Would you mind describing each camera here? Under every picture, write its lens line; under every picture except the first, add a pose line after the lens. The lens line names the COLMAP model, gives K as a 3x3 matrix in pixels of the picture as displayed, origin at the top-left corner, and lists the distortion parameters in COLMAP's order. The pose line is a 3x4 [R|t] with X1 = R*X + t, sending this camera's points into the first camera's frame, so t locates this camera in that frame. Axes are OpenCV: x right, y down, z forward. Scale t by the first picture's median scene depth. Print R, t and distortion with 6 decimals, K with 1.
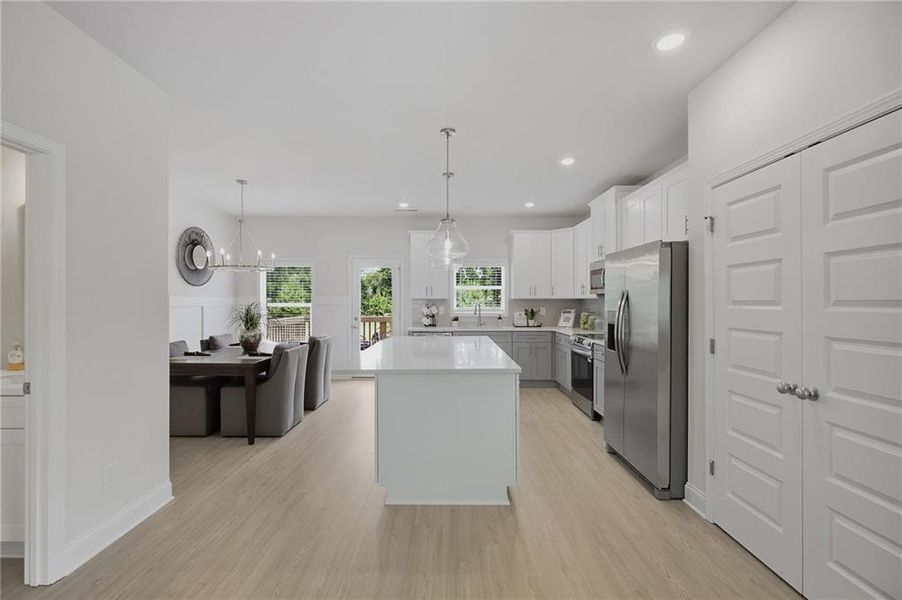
lens RADIAL K [[402.9, 0, 453.0], [0, 402.9, 300.1], [0, 0, 1]] dist [-0.007545, 0.000115]
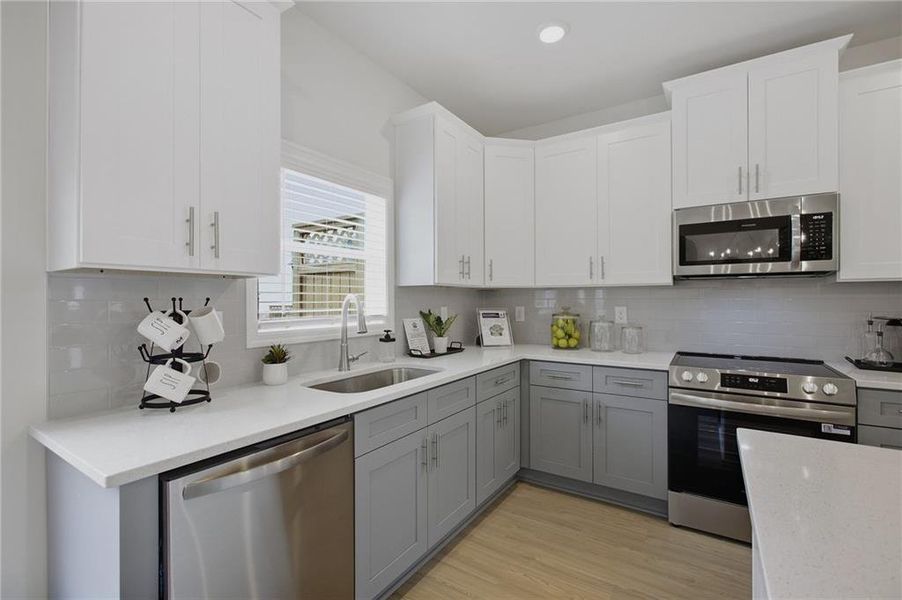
lens RADIAL K [[402.9, 0, 448.4], [0, 402.9, 299.6], [0, 0, 1]] dist [-0.007545, 0.000115]
pose [[0.552543, -0.001841, 0.833482, -0.160028], [0.002857, 0.999996, 0.000315, 0.010330], [-0.833479, 0.002207, 0.552546, 0.785697]]
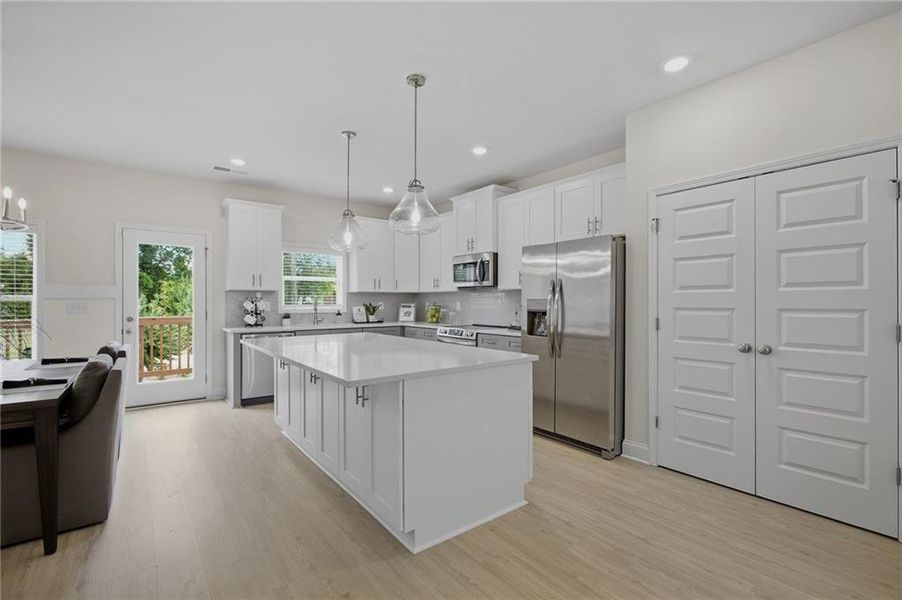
lens RADIAL K [[402.9, 0, 450.8], [0, 402.9, 303.0], [0, 0, 1]] dist [-0.007545, 0.000115]
pose [[0.793365, -0.002834, 0.608740, -0.235376], [0.000287, 0.999991, 0.004281, 0.017523], [-0.608747, -0.003222, 0.793358, 0.154870]]
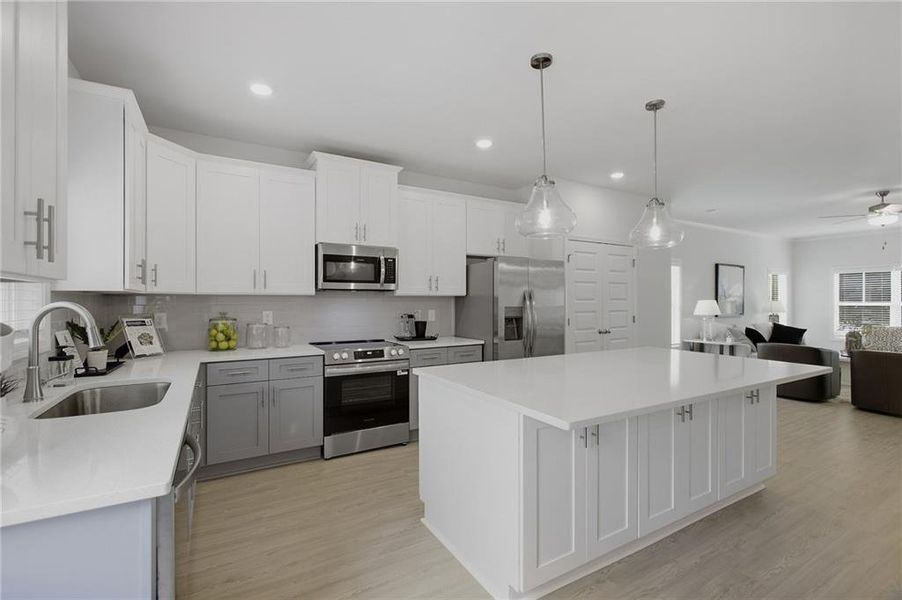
lens RADIAL K [[402.9, 0, 449.5], [0, 402.9, 297.9], [0, 0, 1]] dist [-0.007545, 0.000115]
pose [[-0.502534, 0.007055, 0.864528, -0.285579], [0.000823, 0.999970, -0.007681, 0.005166], [-0.864557, -0.003148, -0.502525, 0.941001]]
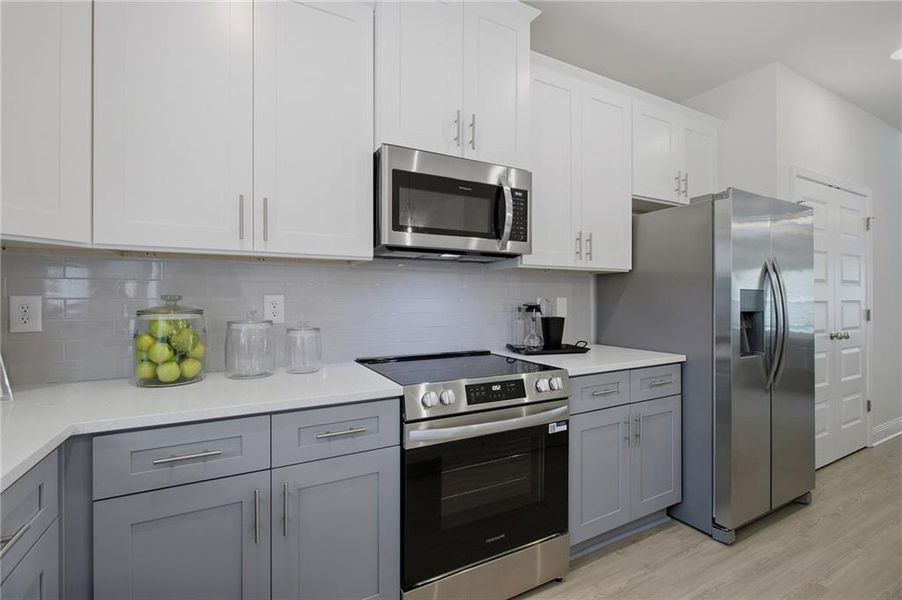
lens RADIAL K [[402.9, 0, 448.4], [0, 402.9, 296.9], [0, 0, 1]] dist [-0.007545, 0.000115]
pose [[-0.460122, 0.000126, 0.887856, 0.039222], [-0.001171, 0.999999, -0.000749, 0.020693], [-0.887855, -0.001385, -0.460121, 0.898201]]
